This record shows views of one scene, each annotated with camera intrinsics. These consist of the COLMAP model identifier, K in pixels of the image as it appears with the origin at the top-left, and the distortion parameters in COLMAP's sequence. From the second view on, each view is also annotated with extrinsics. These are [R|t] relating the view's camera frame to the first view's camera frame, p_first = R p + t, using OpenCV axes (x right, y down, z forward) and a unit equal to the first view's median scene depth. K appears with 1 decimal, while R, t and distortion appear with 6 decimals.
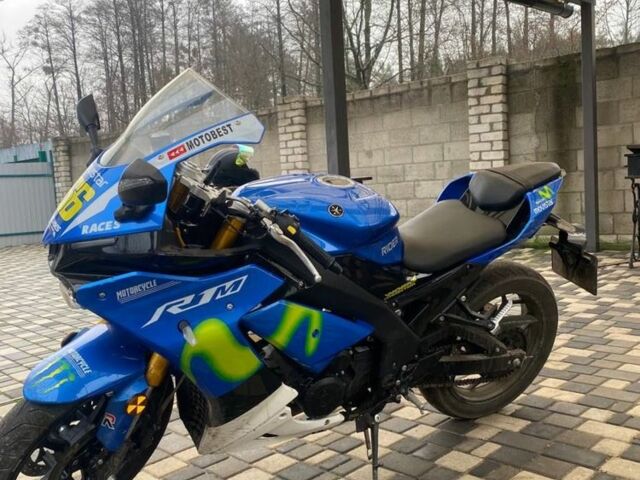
lens RADIAL K [[659.4, 0, 320.0], [0, 659.4, 240.0], [0, 0, 1]] dist [0.010506, -0.007266]
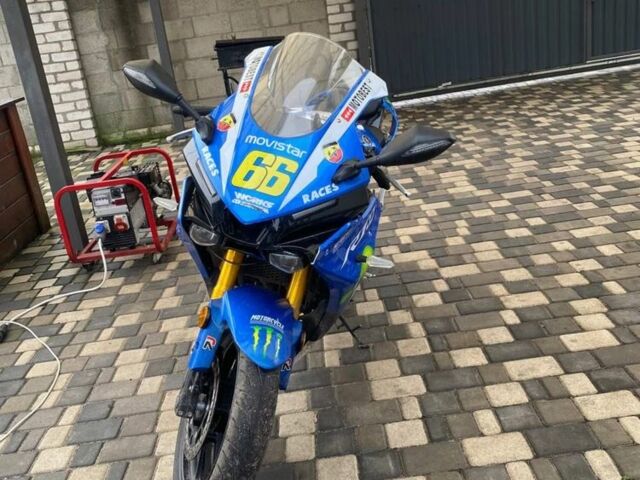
lens RADIAL K [[659.4, 0, 320.0], [0, 659.4, 240.0], [0, 0, 1]] dist [0.010506, -0.007266]
pose [[0.648924, -0.282776, 0.706354, -0.281244], [0.153463, 0.957935, 0.242506, -0.052359], [-0.745216, -0.048969, 0.665022, 0.067249]]
